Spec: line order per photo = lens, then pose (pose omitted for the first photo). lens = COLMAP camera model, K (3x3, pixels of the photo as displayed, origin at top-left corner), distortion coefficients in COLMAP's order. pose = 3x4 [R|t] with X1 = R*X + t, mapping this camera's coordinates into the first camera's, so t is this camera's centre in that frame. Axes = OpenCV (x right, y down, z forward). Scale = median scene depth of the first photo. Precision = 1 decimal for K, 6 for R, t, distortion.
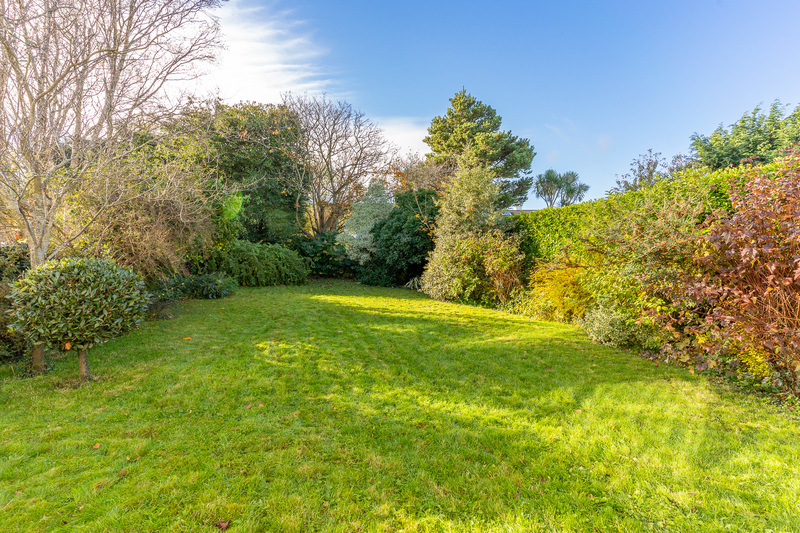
lens RADIAL K [[381.3, 0, 400.4], [0, 381.3, 266.0], [0, 0, 1]] dist [-0.001234, -0.000159]
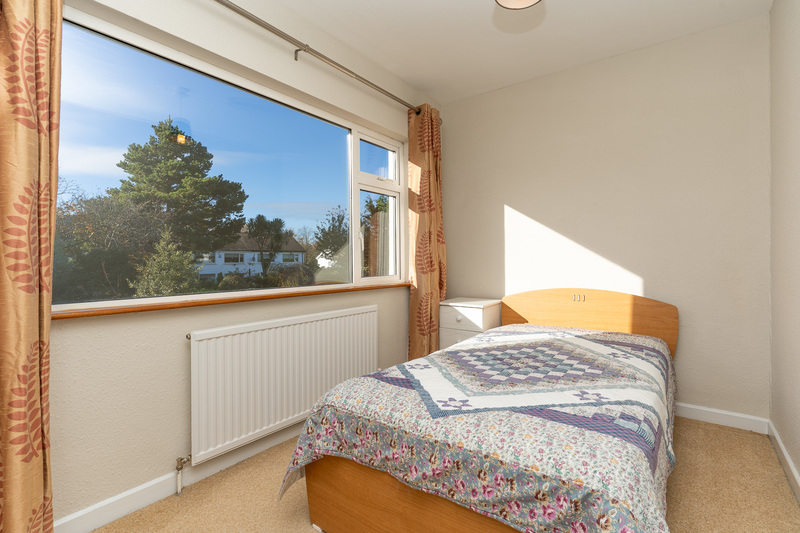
lens RADIAL K [[381.3, 0, 399.5], [0, 381.3, 264.6], [0, 0, 1]] dist [-0.001234, -0.000159]
pose [[0.771120, -0.005076, 0.636670, 0.000838], [0.010856, 0.999928, -0.005177, -0.097863], [-0.636597, 0.010904, 0.771119, -0.101189]]
